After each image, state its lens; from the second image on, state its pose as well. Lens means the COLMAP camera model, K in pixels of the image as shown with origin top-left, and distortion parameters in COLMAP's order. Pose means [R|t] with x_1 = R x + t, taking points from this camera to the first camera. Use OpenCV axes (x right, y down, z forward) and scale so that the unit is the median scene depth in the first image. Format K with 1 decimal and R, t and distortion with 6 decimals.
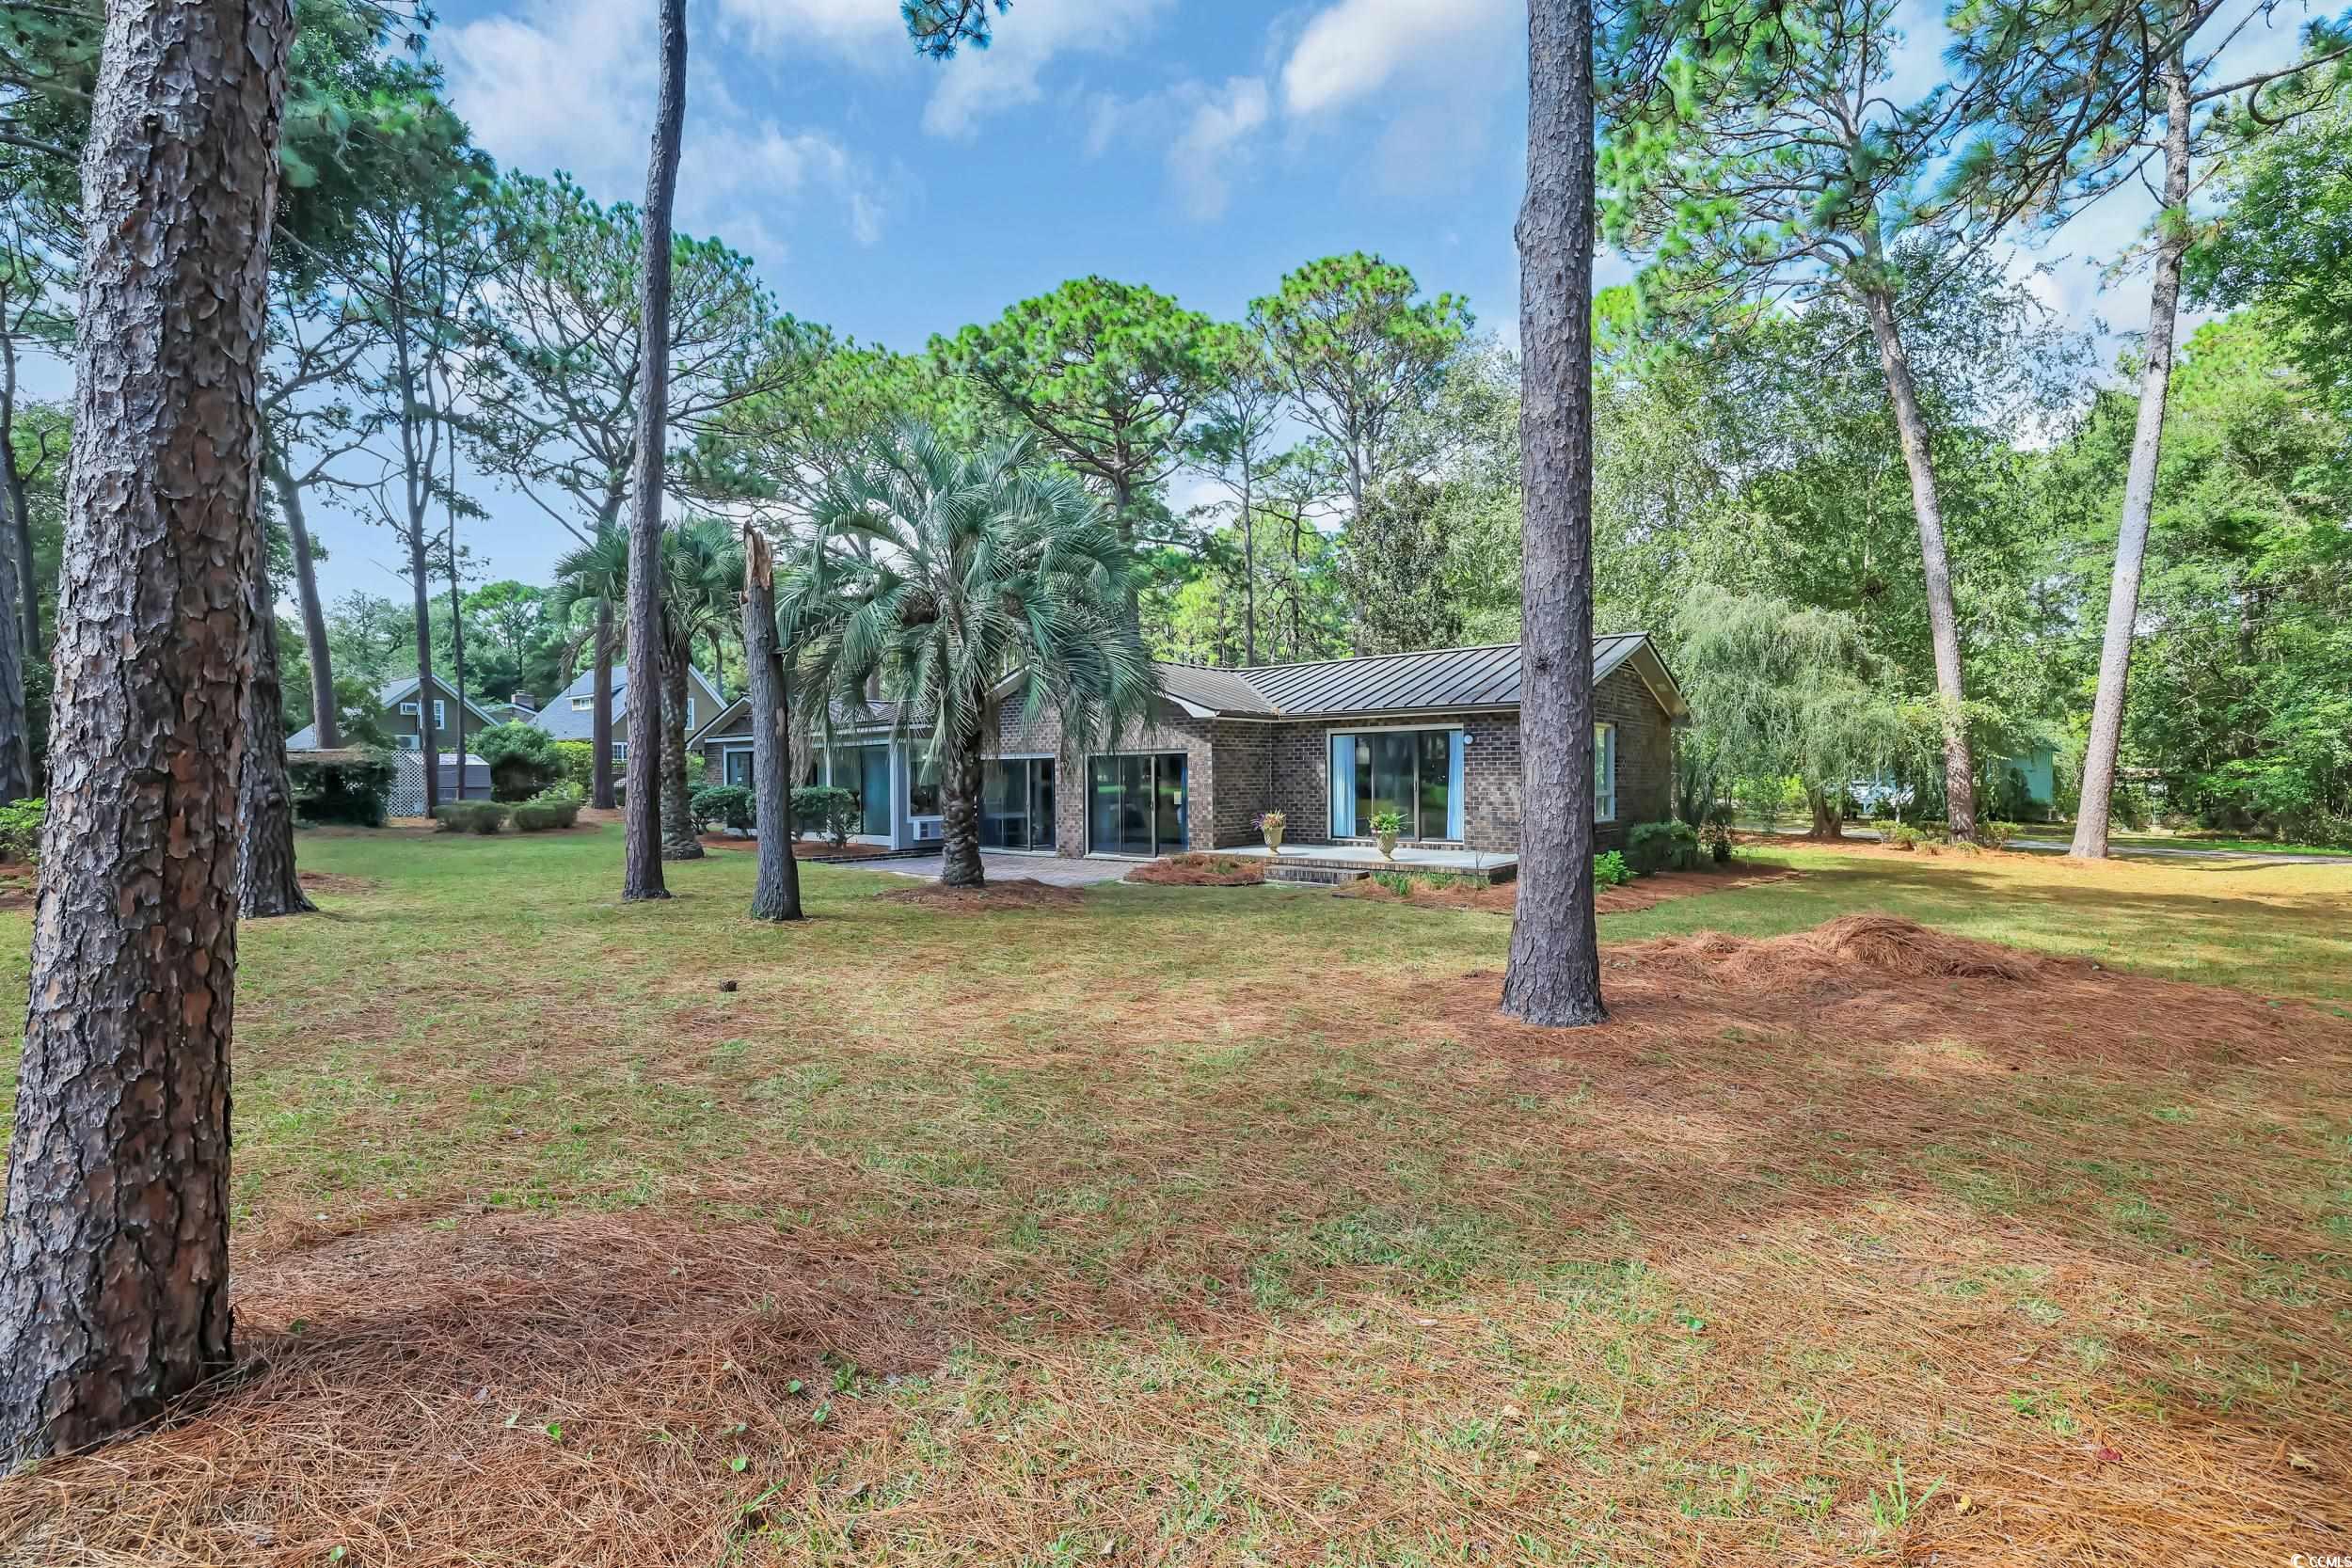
lens RADIAL K [[1018.0, 0, 1183.5], [0, 1018.0, 771.3], [0, 0, 1]] dist [-0.044933, 0.017718]
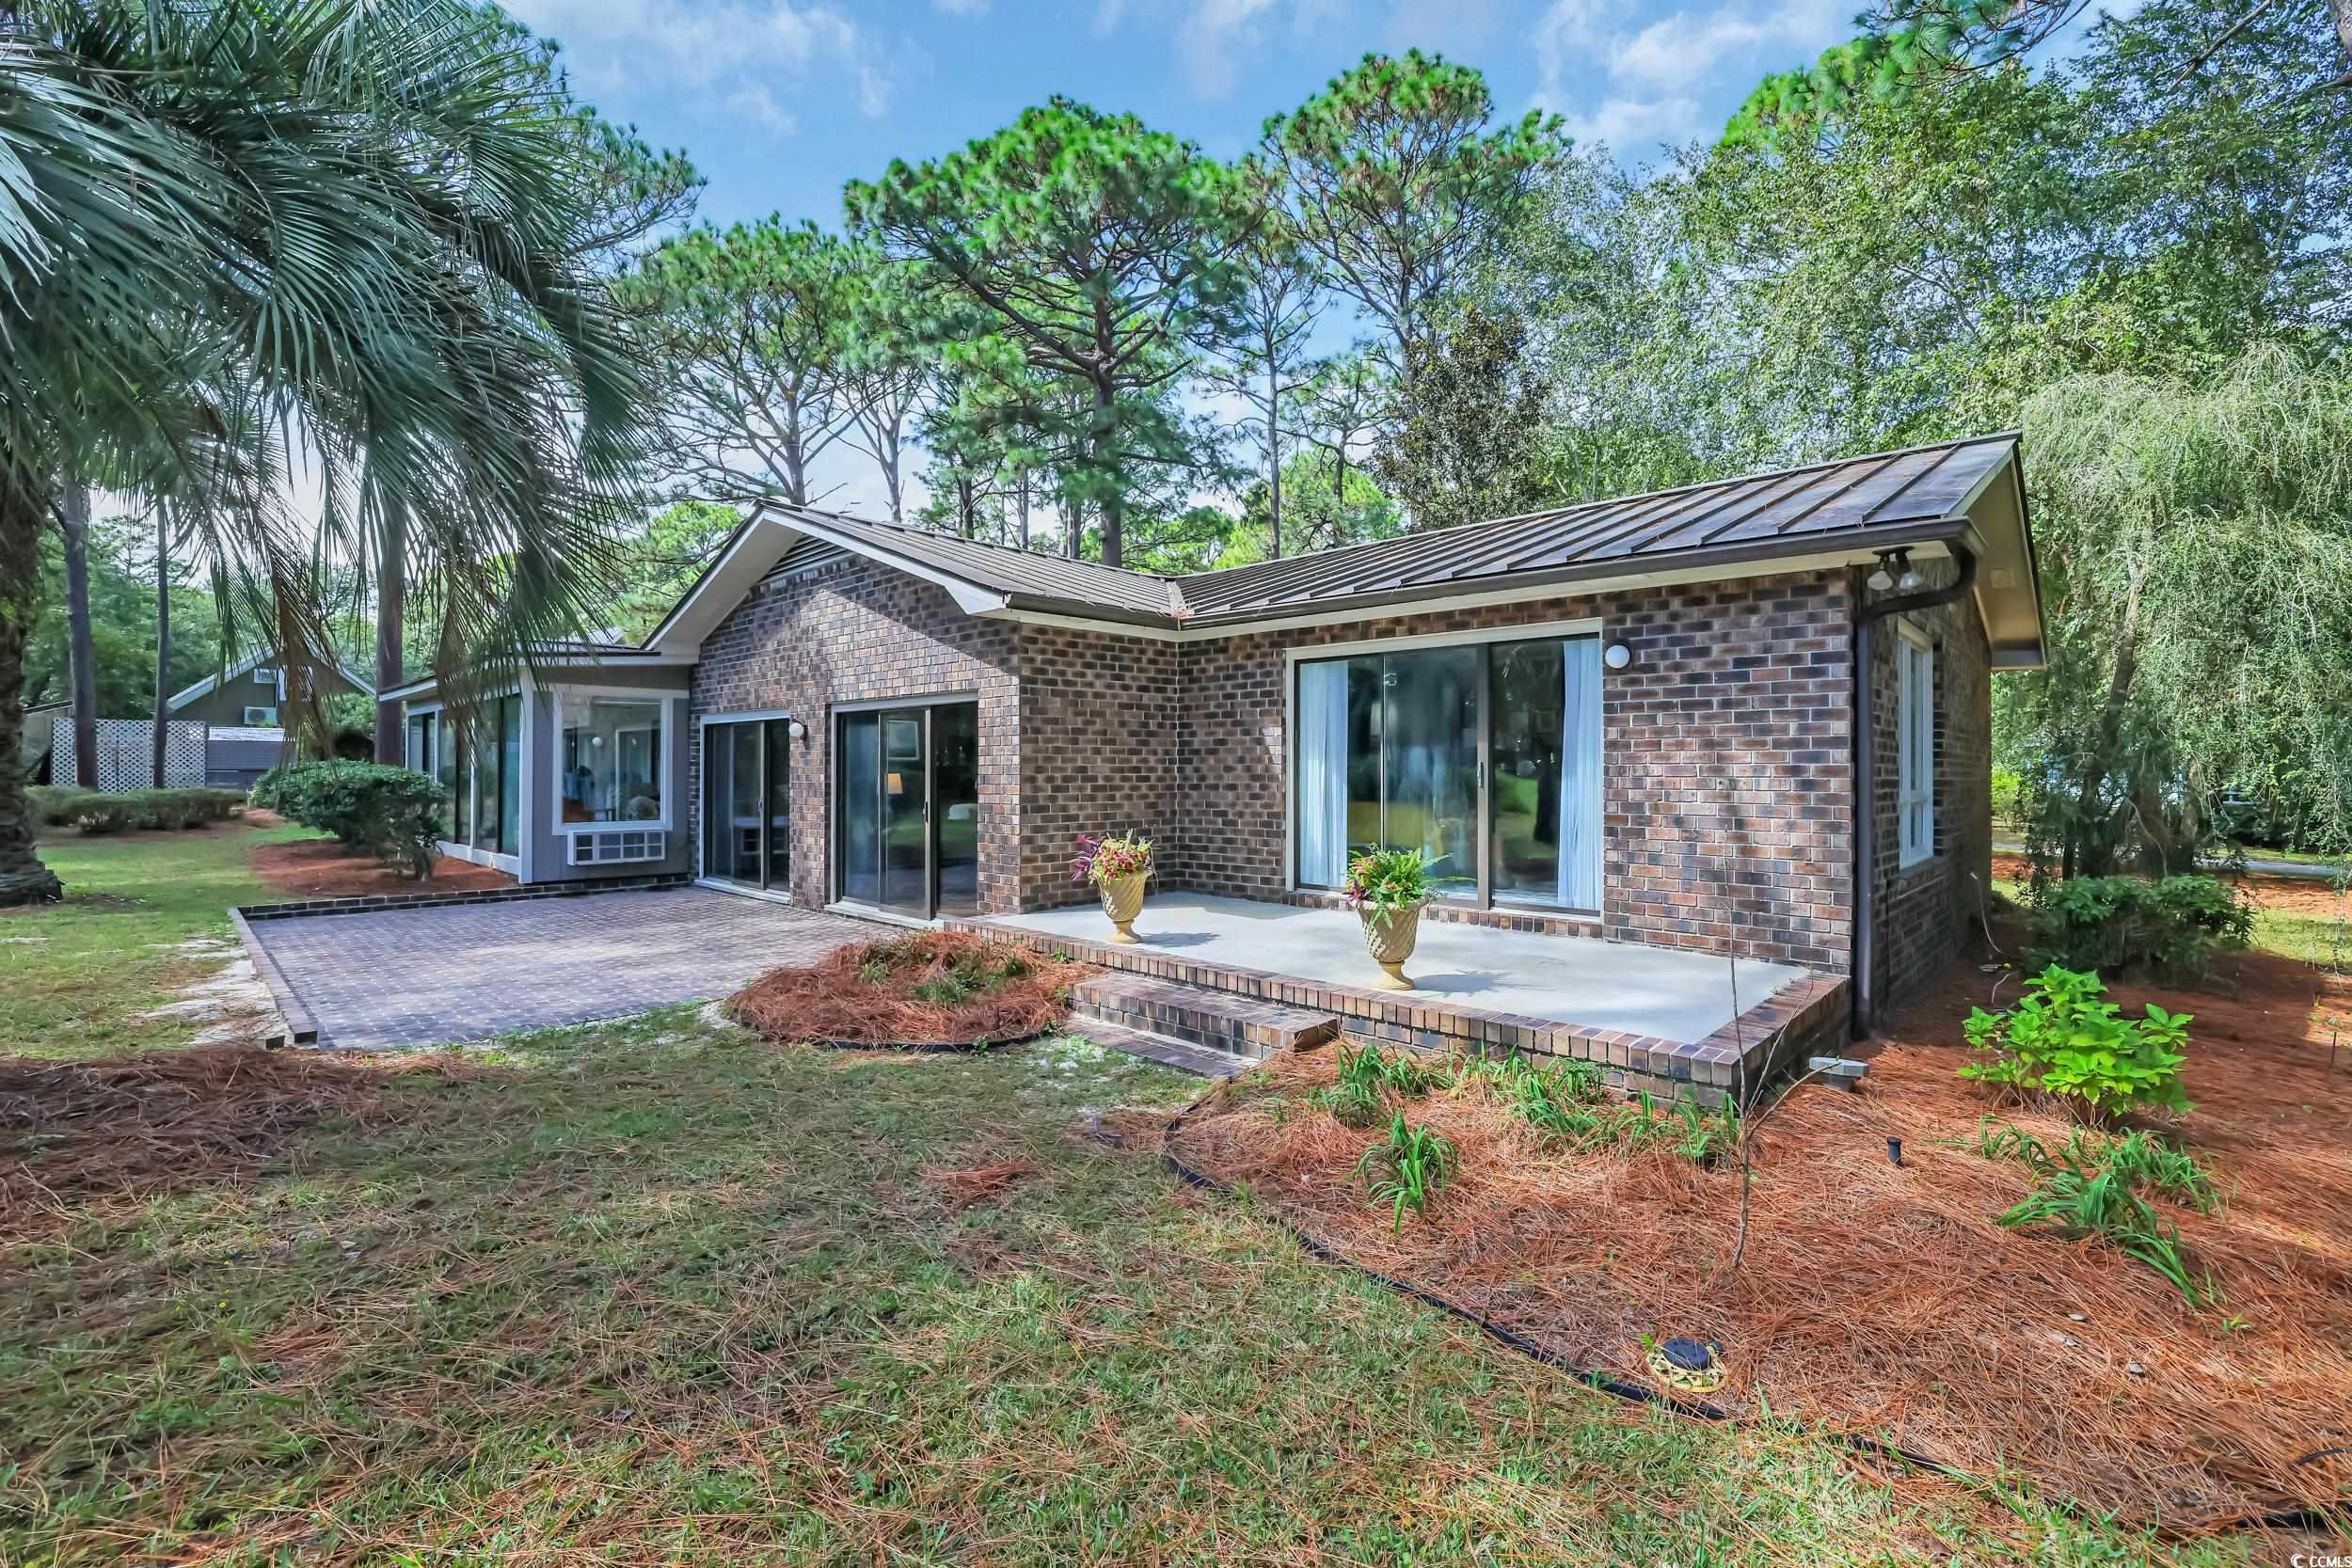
lens RADIAL K [[1038.2, 0, 1198.2], [0, 1038.2, 734.0], [0, 0, 1]] dist [0.001199, 0.000379]
pose [[0.998772, 0.008296, -0.048850, 0.105919], [-0.009581, 0.999612, -0.026137, 0.007833], [0.048614, 0.026573, 0.998464, 0.450168]]
